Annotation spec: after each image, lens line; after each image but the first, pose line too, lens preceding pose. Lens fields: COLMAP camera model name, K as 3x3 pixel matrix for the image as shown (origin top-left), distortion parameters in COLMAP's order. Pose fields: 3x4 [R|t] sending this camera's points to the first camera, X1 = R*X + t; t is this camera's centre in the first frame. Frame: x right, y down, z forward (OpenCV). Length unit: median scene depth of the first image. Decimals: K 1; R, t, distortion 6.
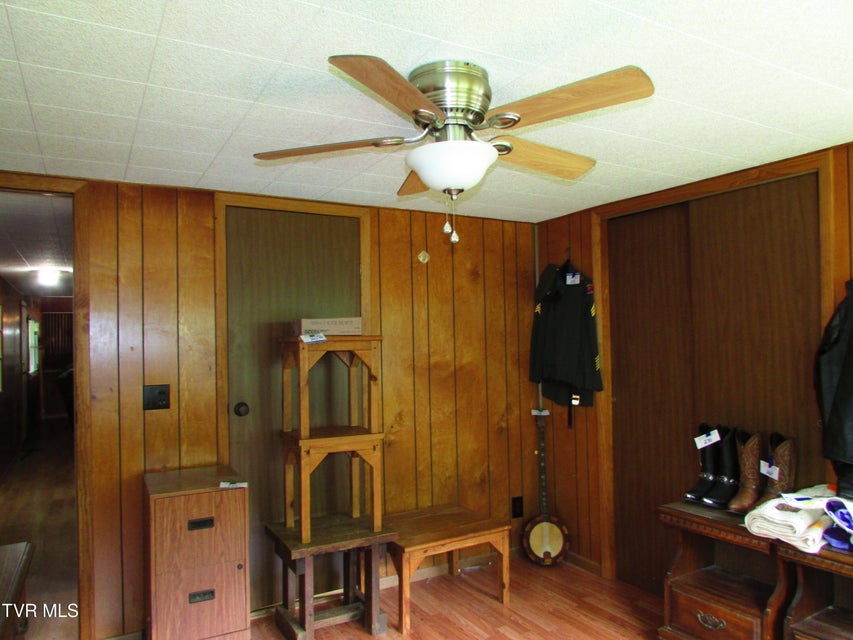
lens RADIAL K [[605.9, 0, 423.7], [0, 605.9, 318.8], [0, 0, 1]] dist [-0.038830, 0.021403]
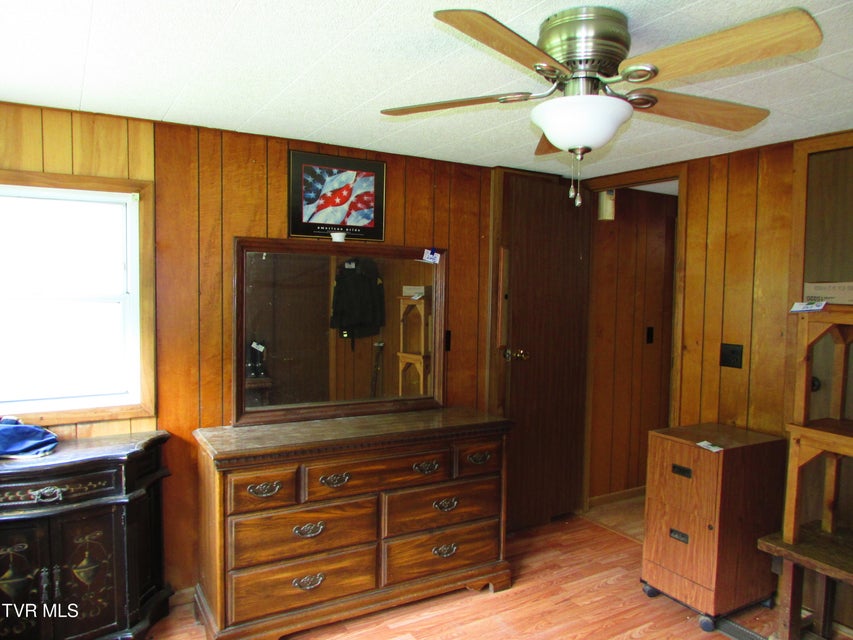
lens RADIAL K [[605.9, 0, 424.5], [0, 605.9, 324.1], [0, 0, 1]] dist [-0.038830, 0.021403]
pose [[0.027368, 0.076003, -0.996732, 0.605856], [0.008469, 0.997052, 0.076260, -0.010438], [0.999590, -0.010528, 0.026644, 0.449574]]
